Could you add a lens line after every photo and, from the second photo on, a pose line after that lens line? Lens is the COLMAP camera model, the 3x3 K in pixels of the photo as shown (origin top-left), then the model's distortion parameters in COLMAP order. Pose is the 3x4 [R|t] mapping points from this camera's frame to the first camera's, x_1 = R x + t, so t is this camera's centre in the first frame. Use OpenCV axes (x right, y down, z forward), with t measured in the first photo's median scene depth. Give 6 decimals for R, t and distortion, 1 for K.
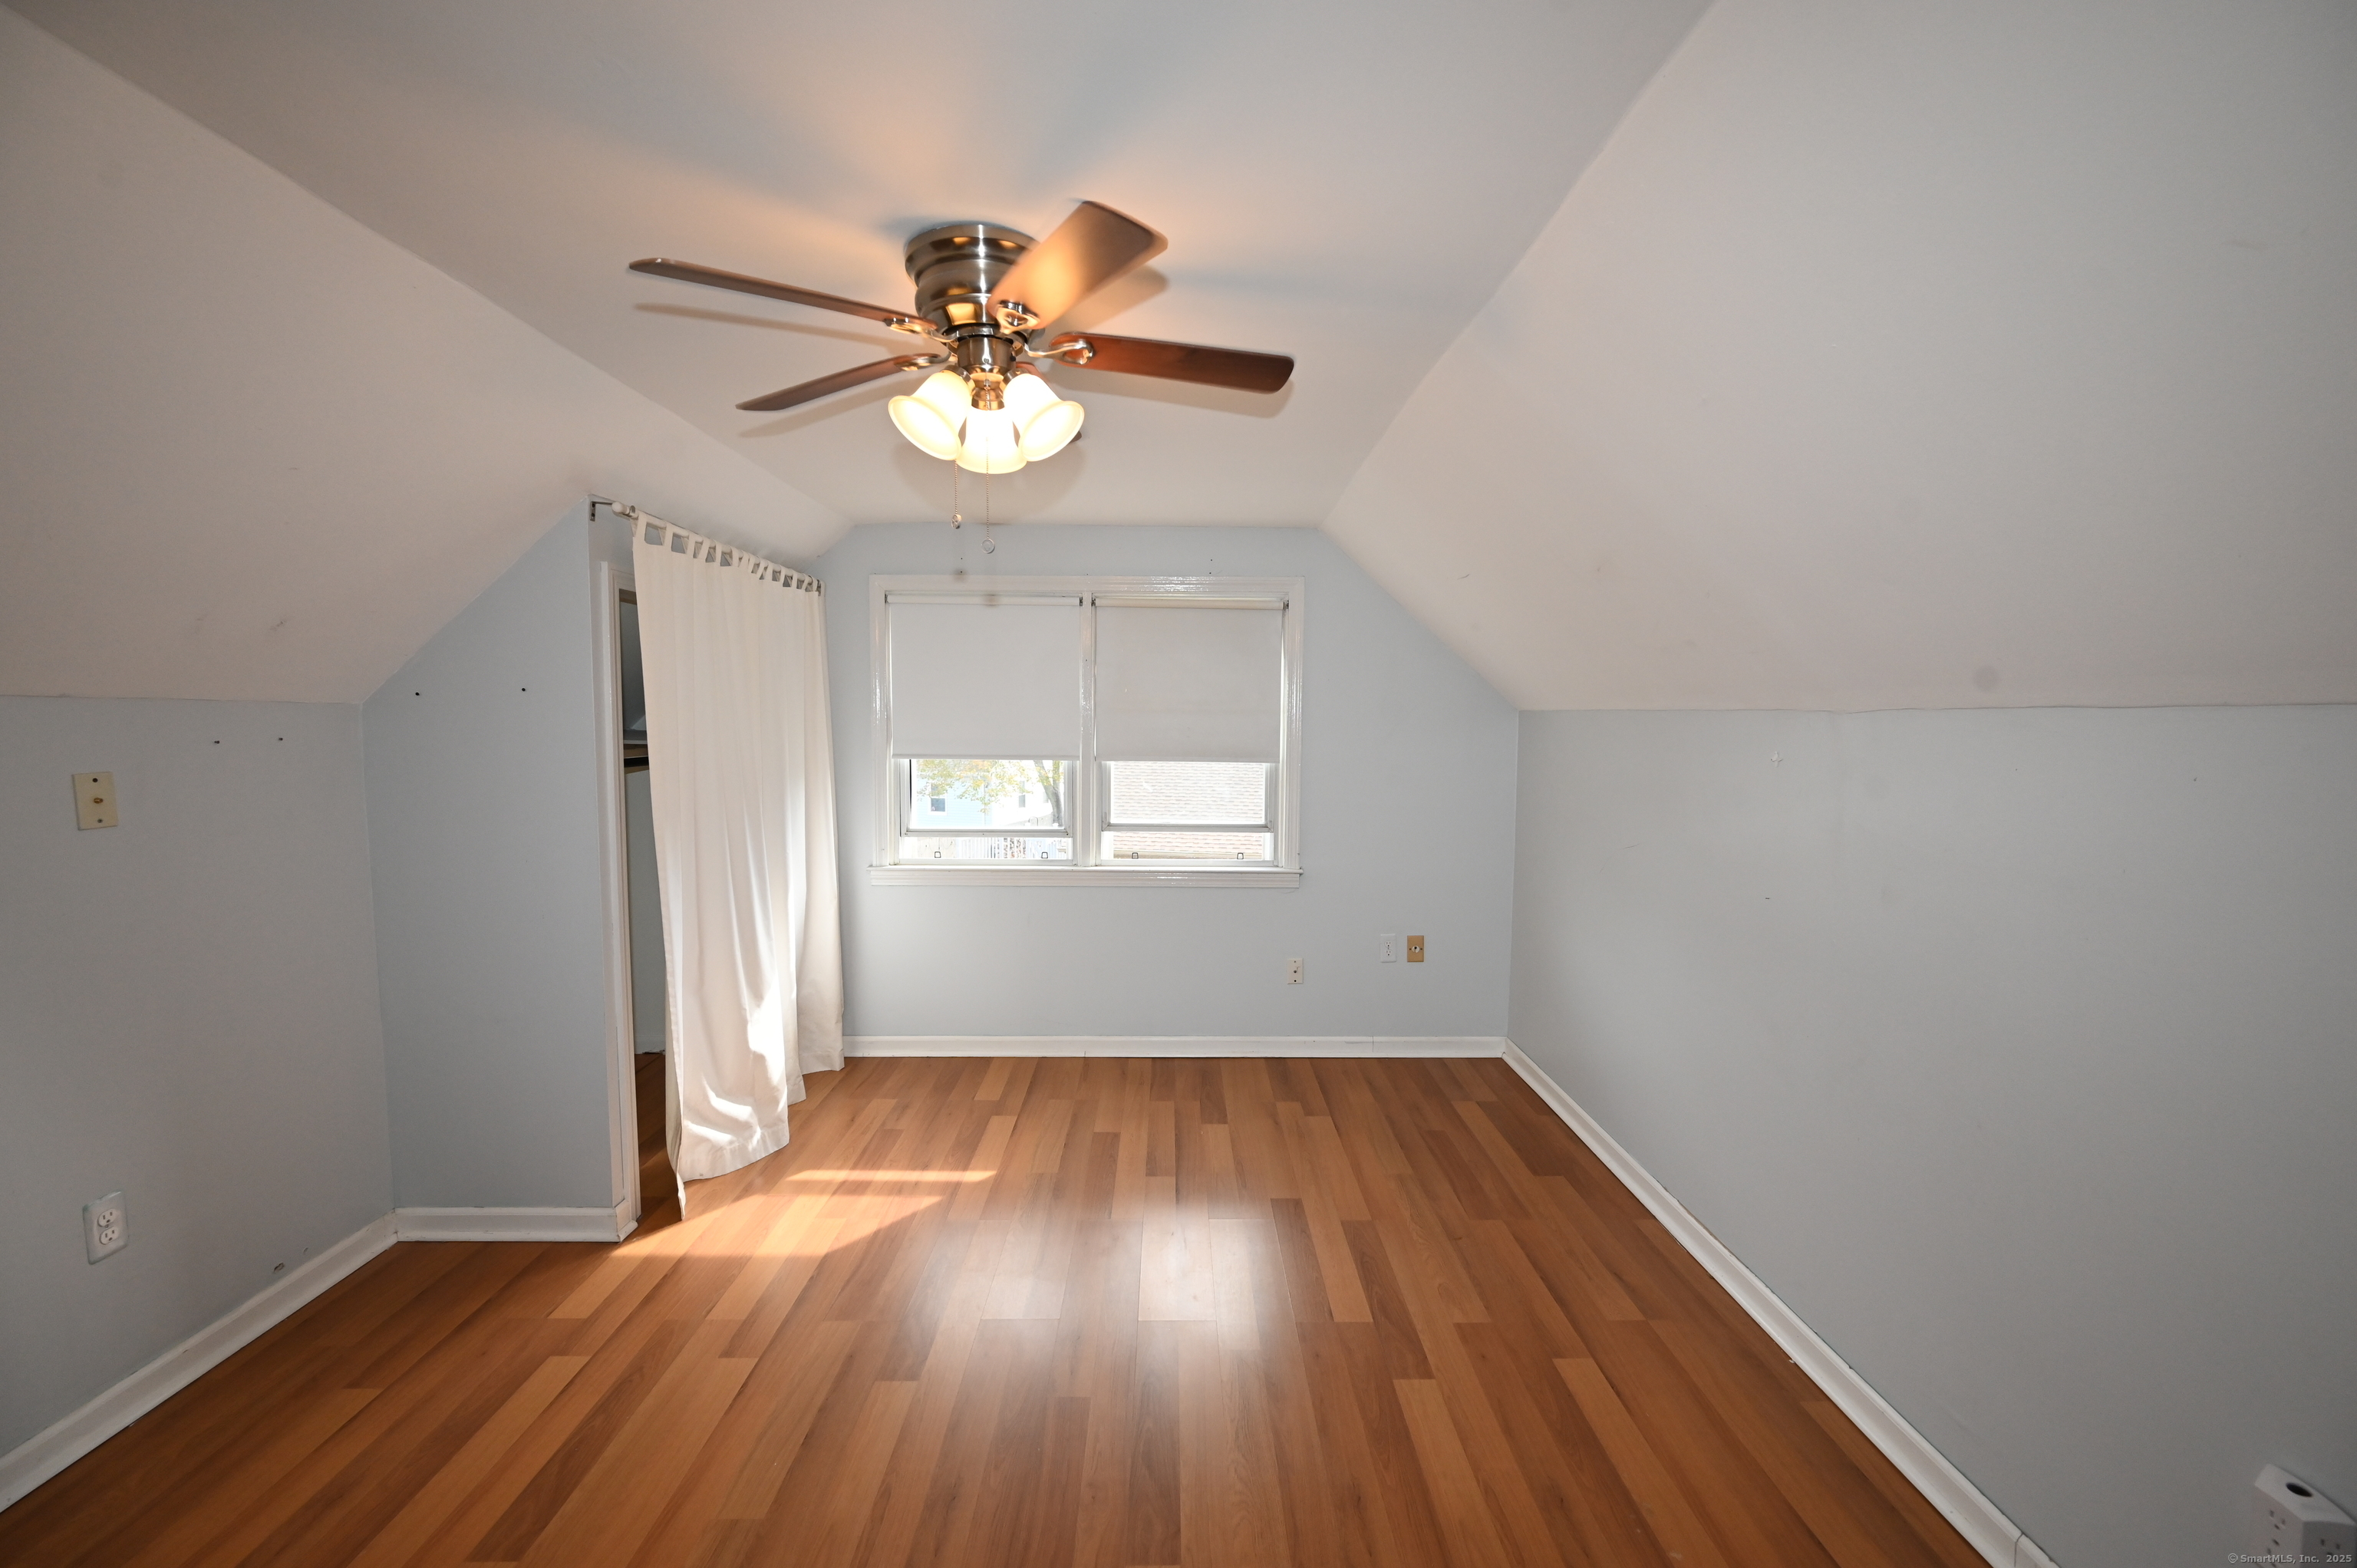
lens RADIAL K [[932.5, 0, 1181.5], [0, 932.5, 781.3], [0, 0, 1]] dist [0.003354, 0.000985]
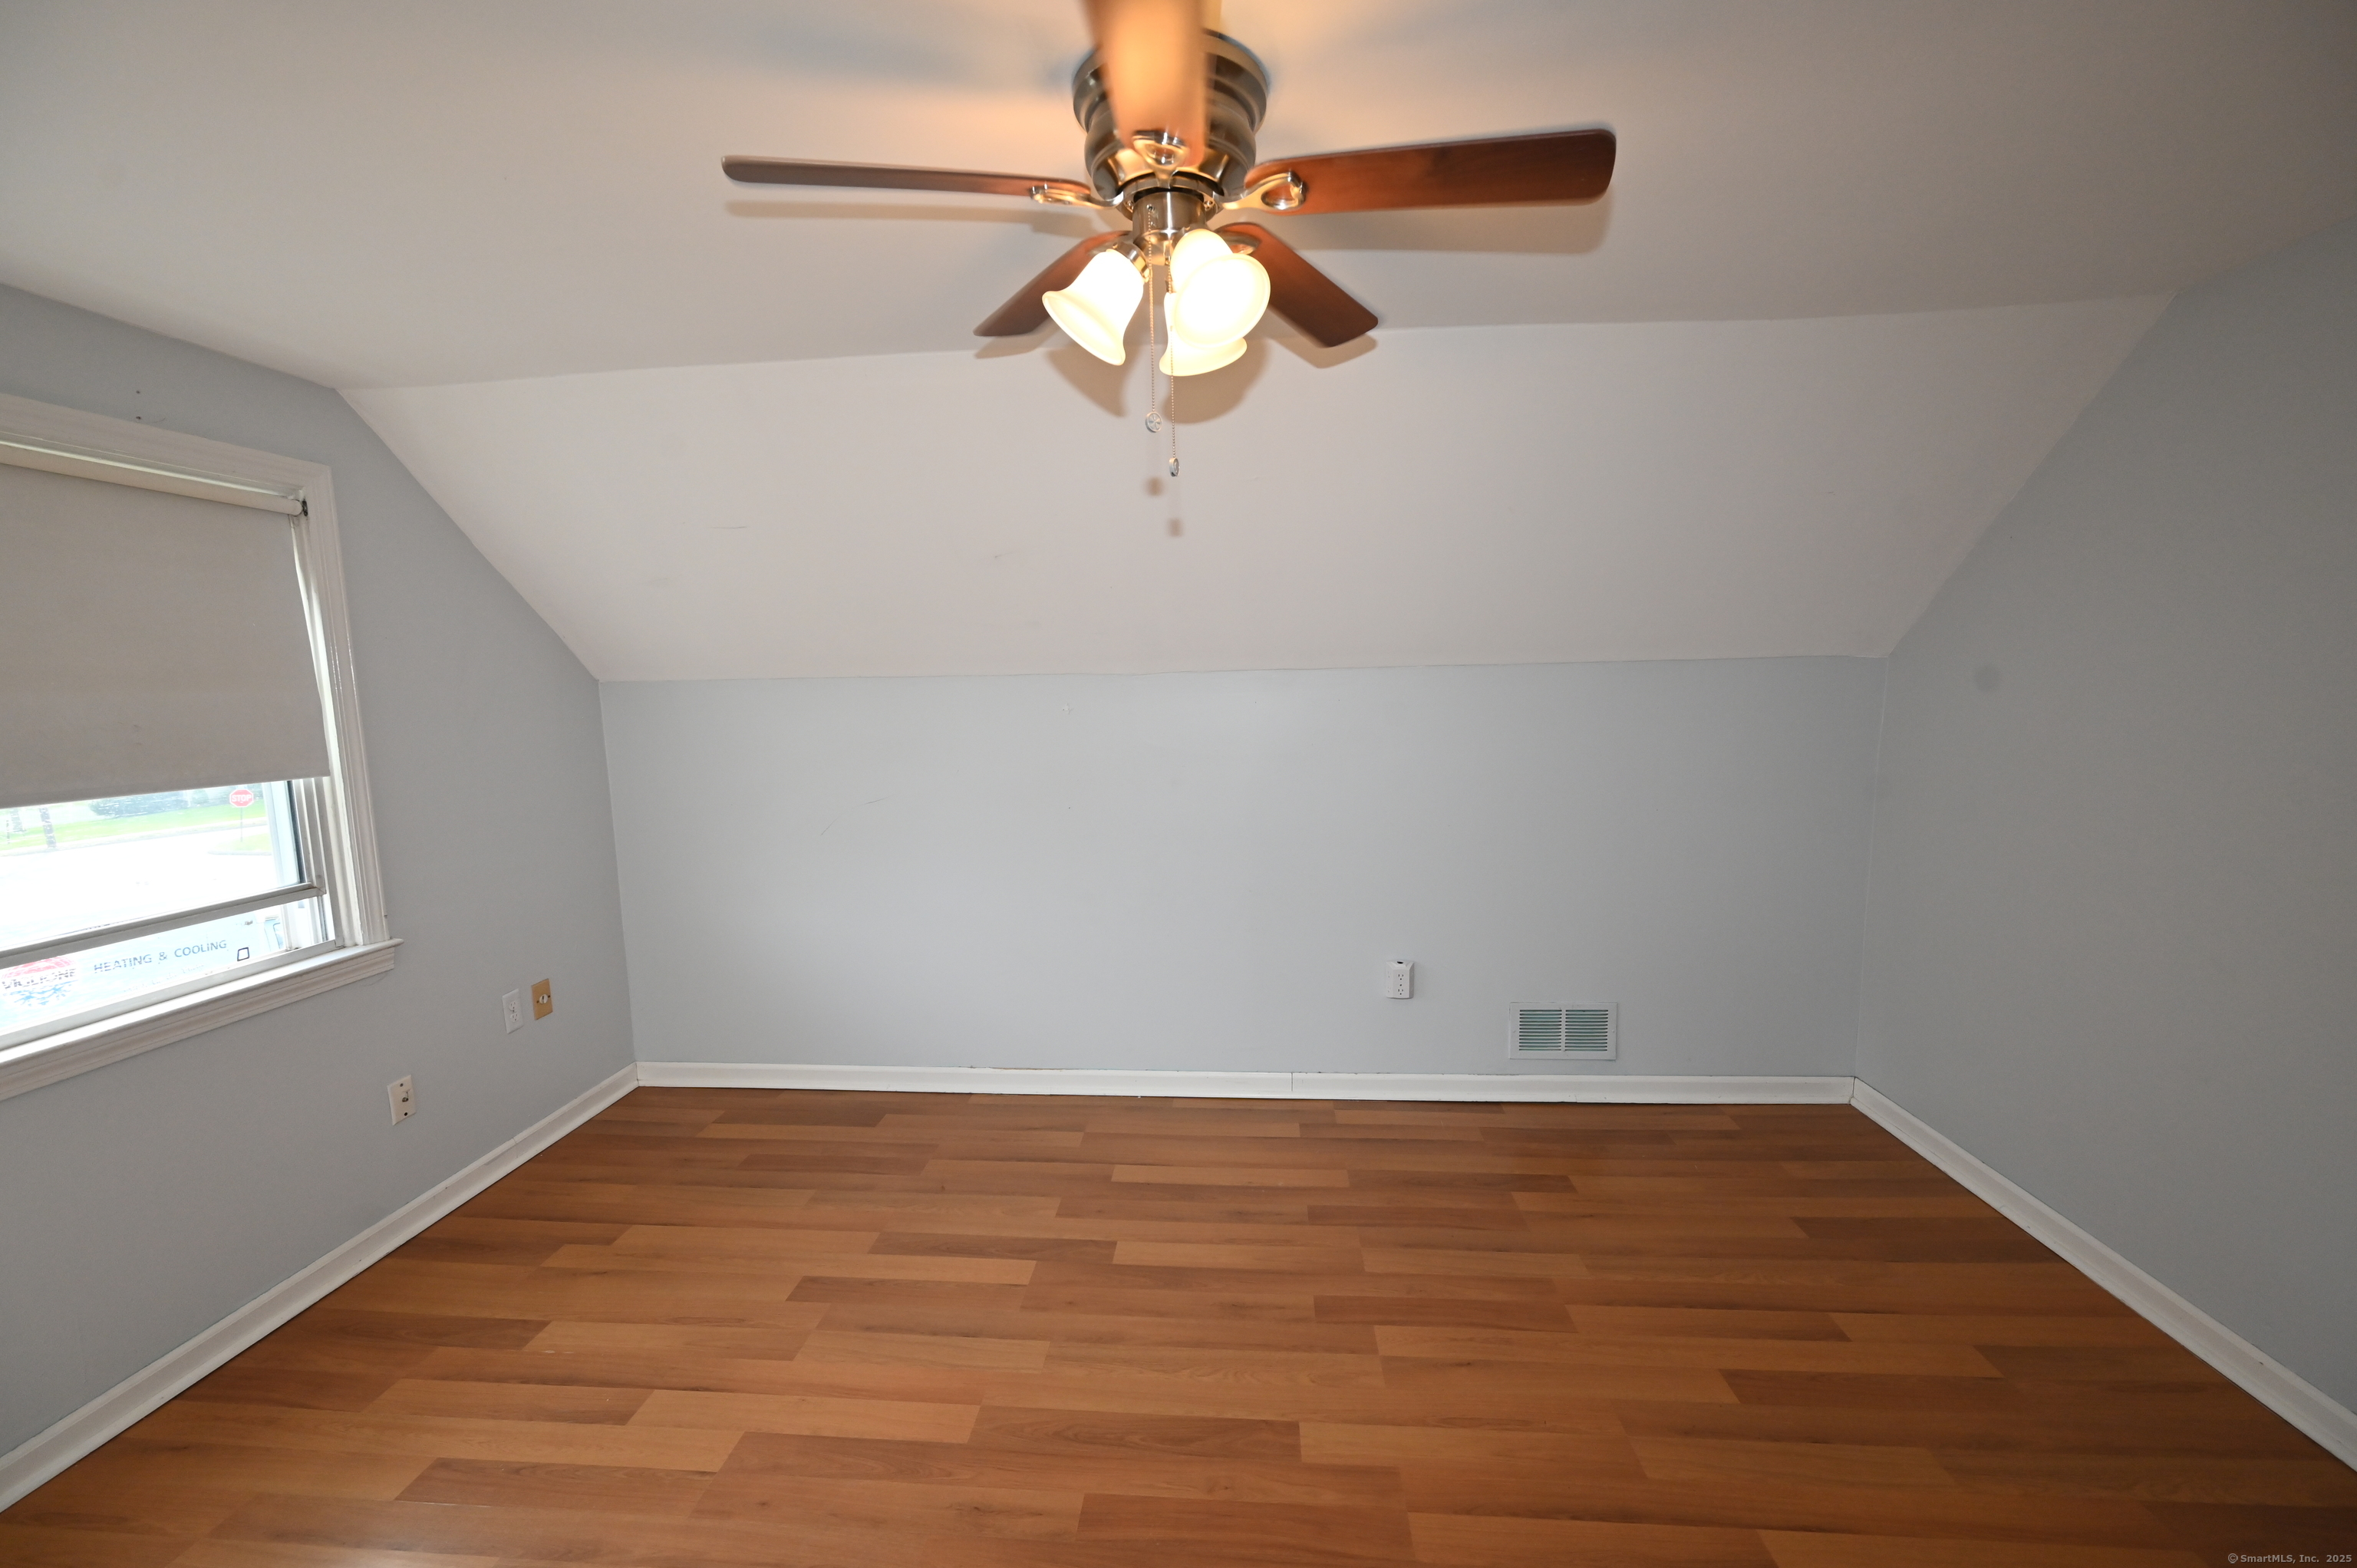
lens RADIAL K [[932.5, 0, 1180.1], [0, 932.5, 790.8], [0, 0, 1]] dist [0.003354, 0.000985]
pose [[0.091056, -0.129346, 0.987410, -0.589805], [0.091035, 0.988459, 0.121088, -0.044338], [-0.991676, 0.078863, 0.101780, 0.544379]]
